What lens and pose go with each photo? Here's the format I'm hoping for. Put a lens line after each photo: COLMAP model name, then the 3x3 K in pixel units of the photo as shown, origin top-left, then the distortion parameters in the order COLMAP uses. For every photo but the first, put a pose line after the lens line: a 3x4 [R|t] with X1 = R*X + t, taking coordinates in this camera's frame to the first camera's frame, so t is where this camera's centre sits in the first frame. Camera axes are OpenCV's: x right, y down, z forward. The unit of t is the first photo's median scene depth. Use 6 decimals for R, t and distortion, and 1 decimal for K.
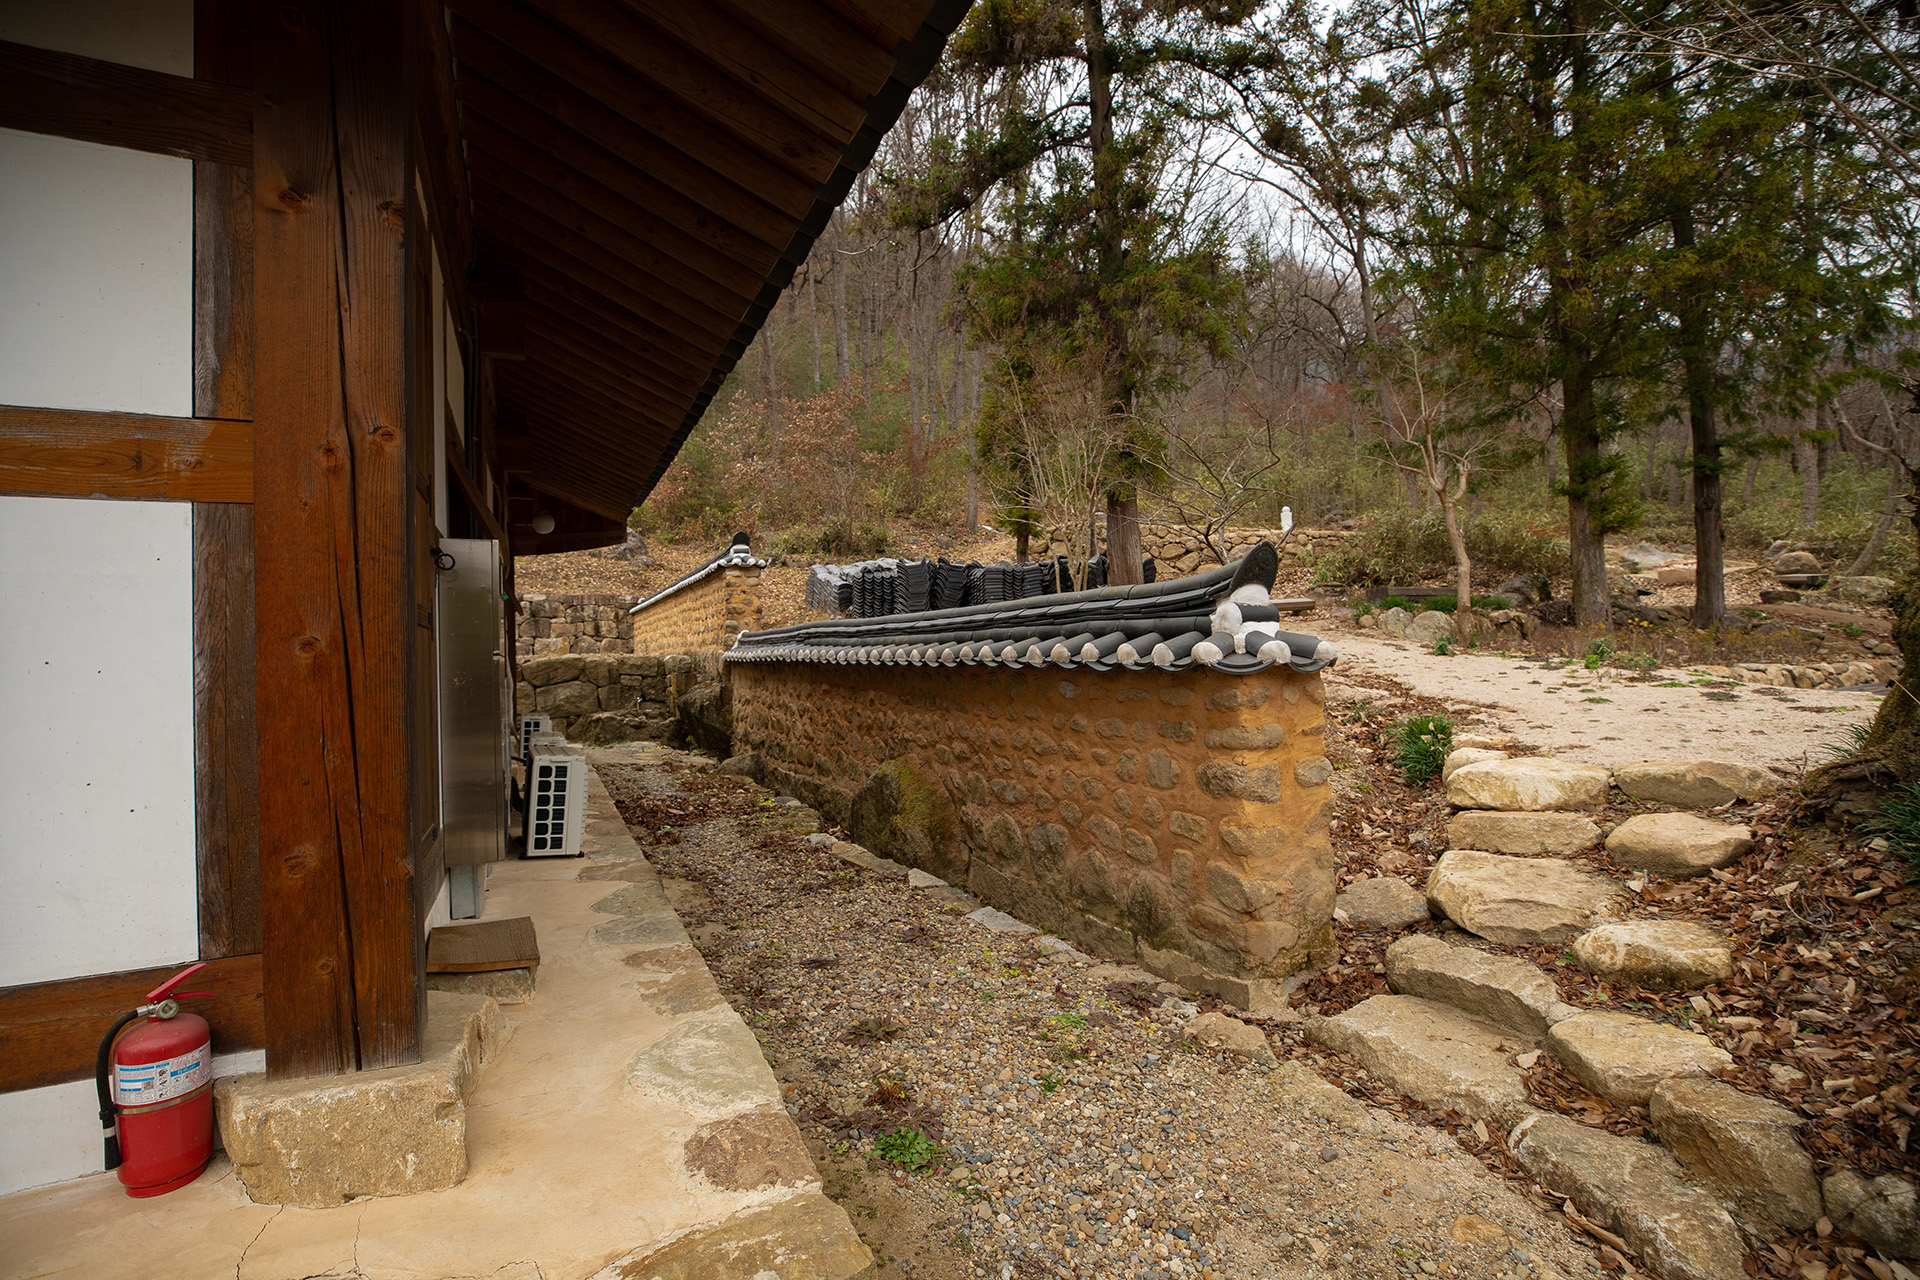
lens RADIAL K [[870.4, 0, 955.2], [0, 870.4, 643.6], [0, 0, 1]] dist [-0.038282, 0.009565]
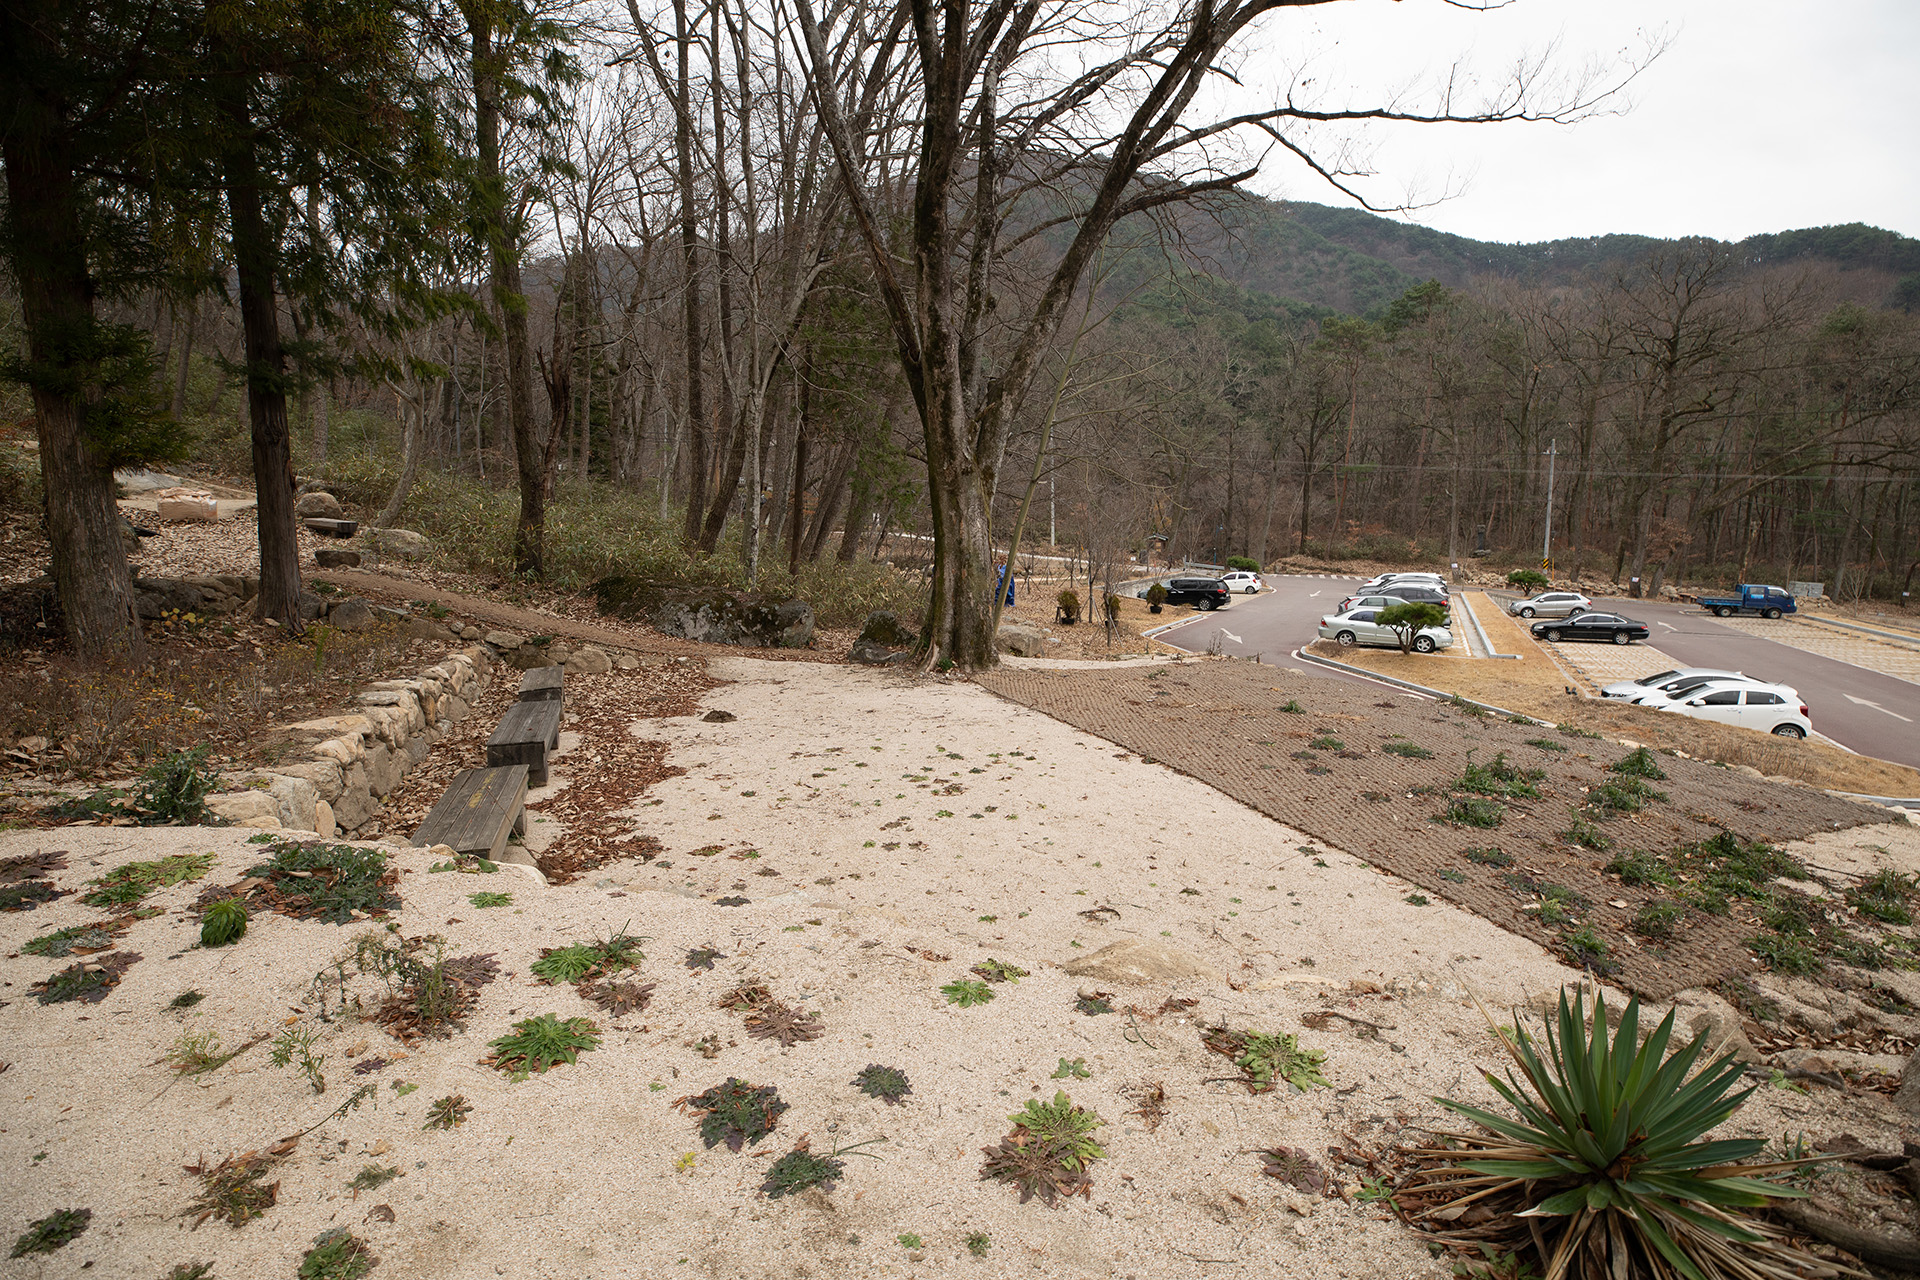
lens RADIAL K [[870.4, 0, 955.1], [0, 870.4, 631.9], [0, 0, 1]] dist [-0.038282, 0.009565]
pose [[0.106464, -0.084329, 0.990734, 0.251253], [-0.004723, 0.996343, 0.085314, -0.068146], [-0.994305, -0.013762, 0.105676, 0.376369]]
